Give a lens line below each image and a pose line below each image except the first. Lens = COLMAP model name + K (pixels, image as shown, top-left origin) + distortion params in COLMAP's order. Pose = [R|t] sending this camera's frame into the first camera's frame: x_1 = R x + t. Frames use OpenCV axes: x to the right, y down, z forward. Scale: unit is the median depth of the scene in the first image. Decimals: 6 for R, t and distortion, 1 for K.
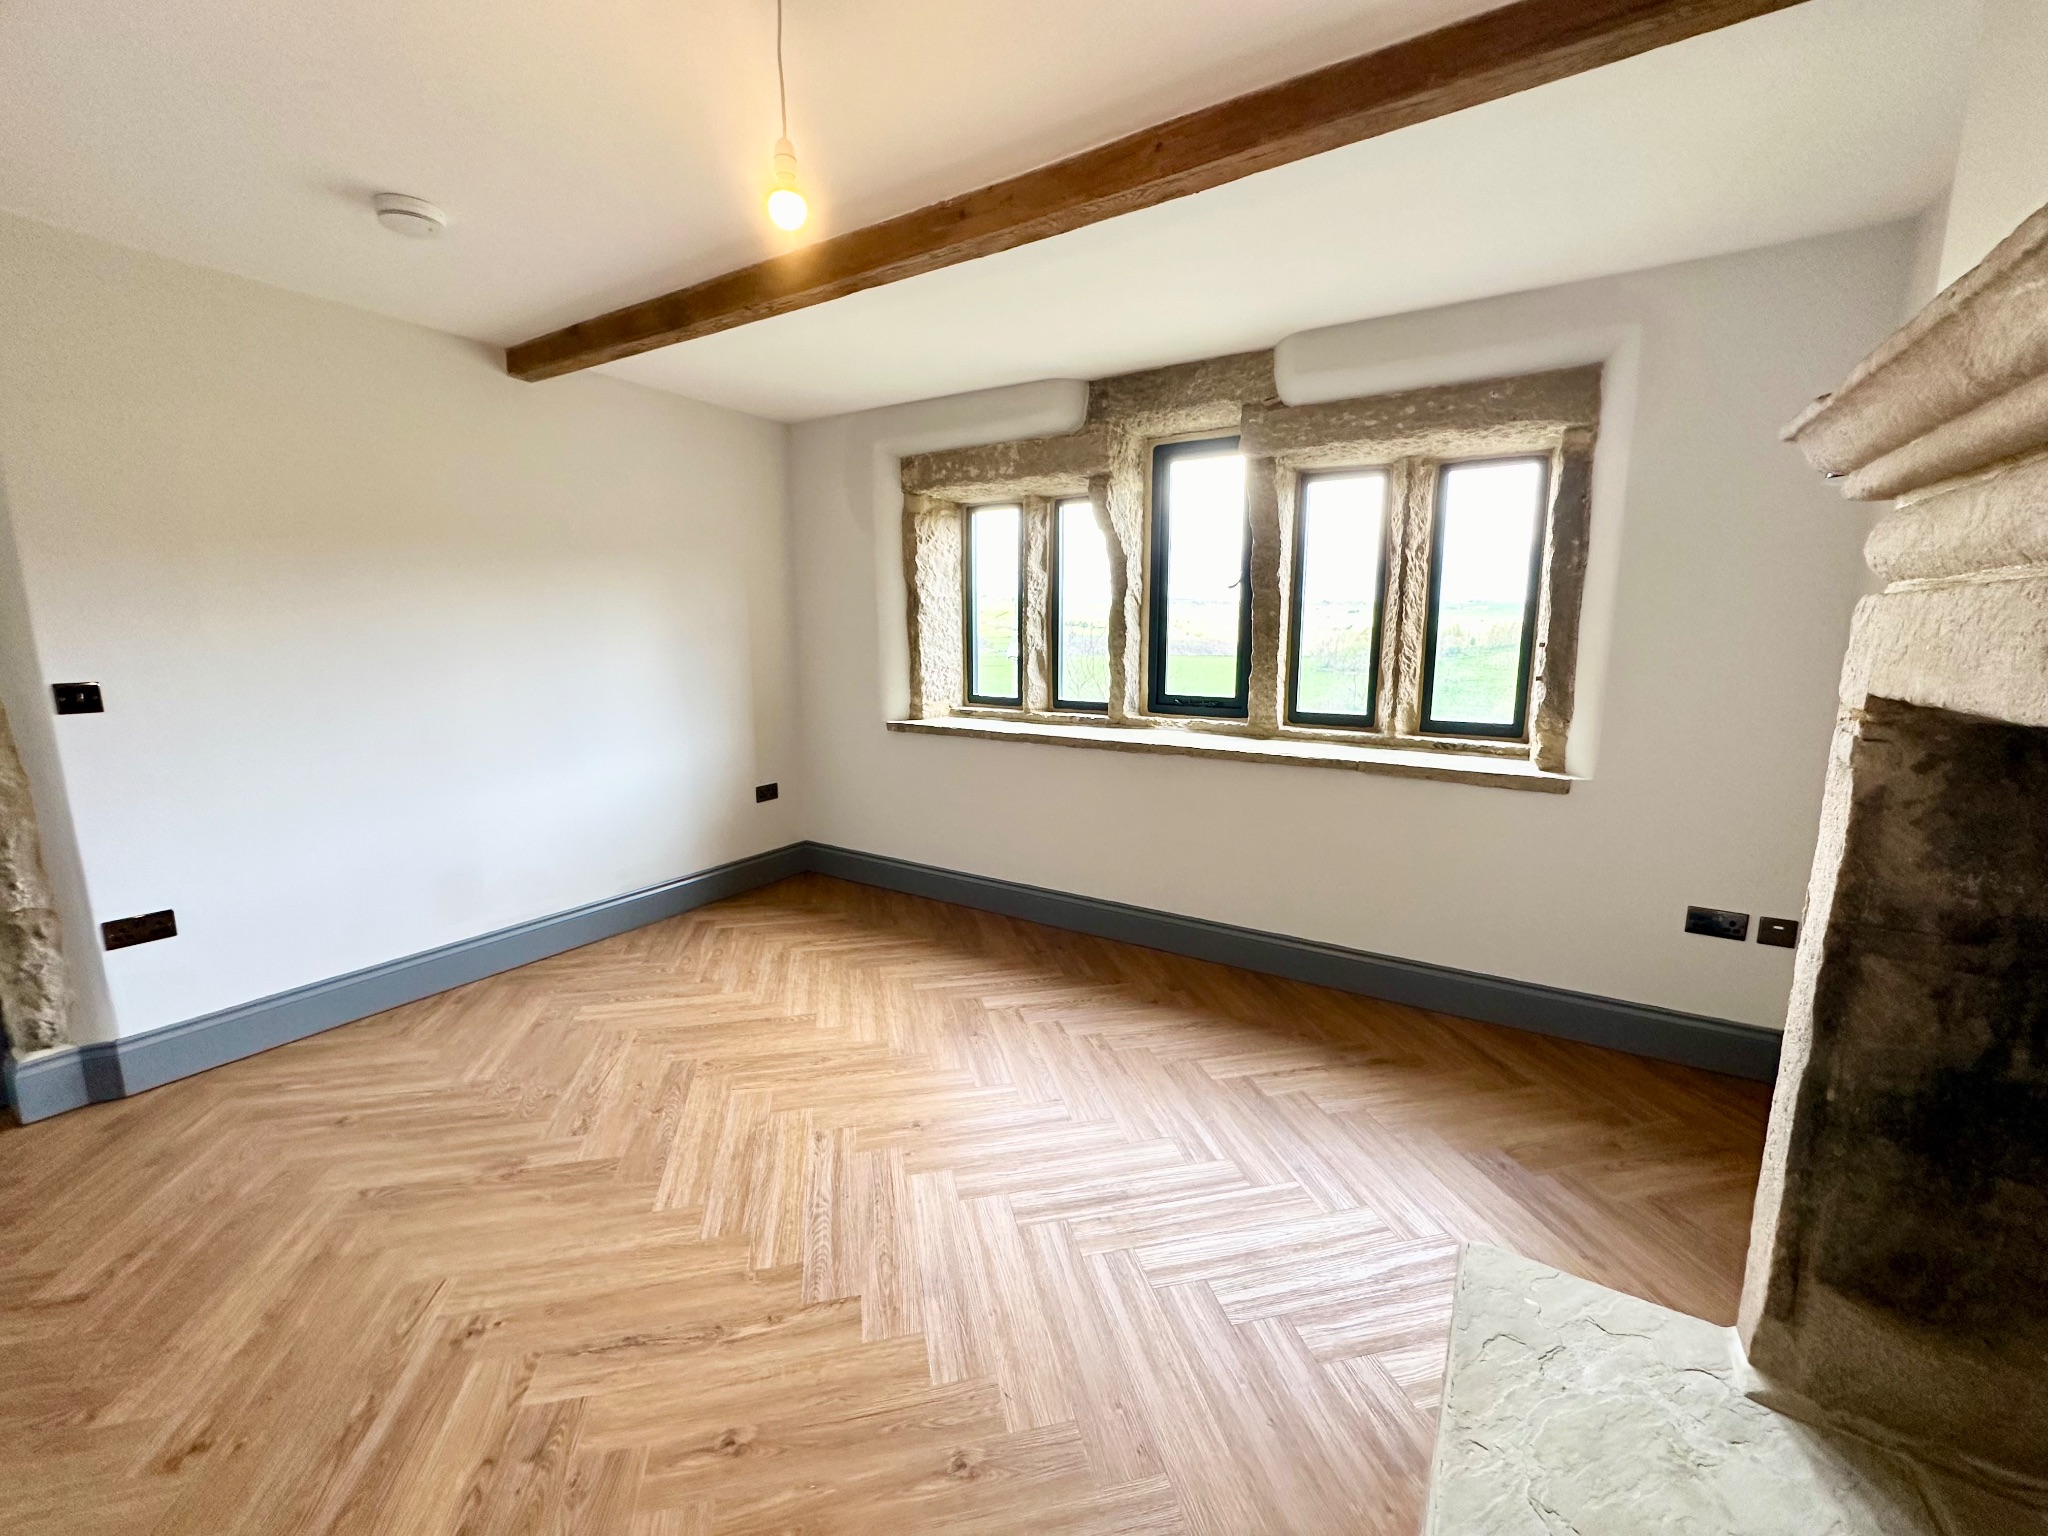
lens RADIAL K [[812.7, 0, 1035.8], [0, 812.7, 762.7], [0, 0, 1]] dist [-0.001265, -0.000022]
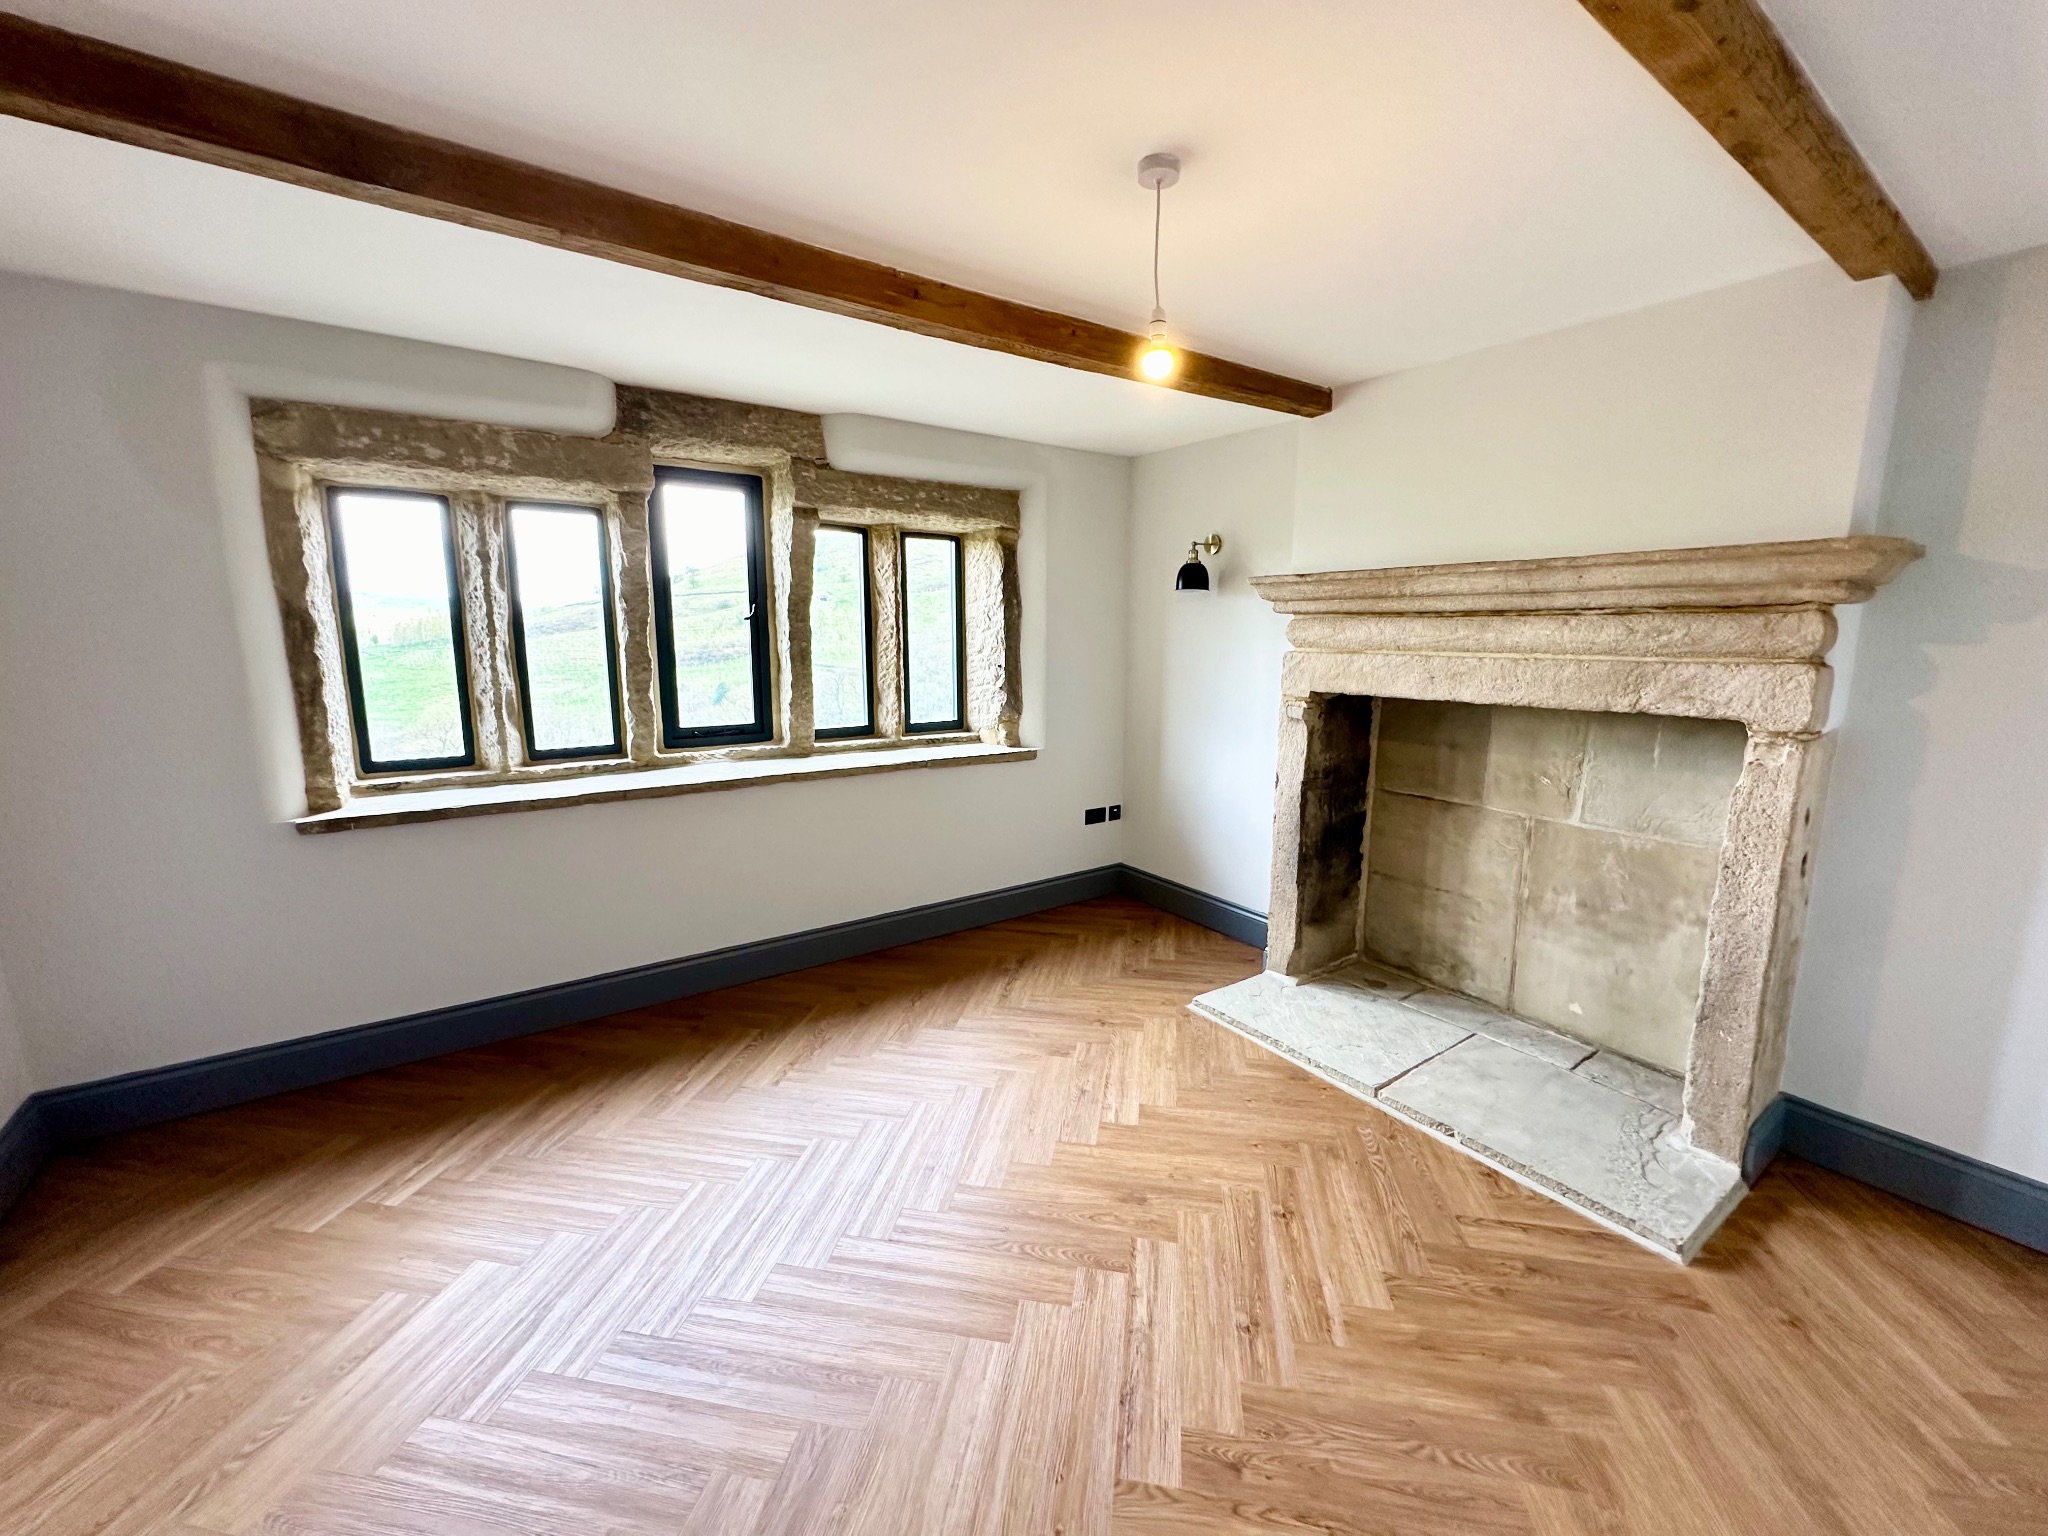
lens RADIAL K [[812.7, 0, 1026.5], [0, 812.7, 756.5], [0, 0, 1]] dist [-0.001265, -0.000022]
pose [[0.393696, -0.141080, 0.908350, -0.579632], [0.149225, 0.984854, 0.088285, -0.079403], [-0.907048, 0.100791, 0.408786, 0.263615]]
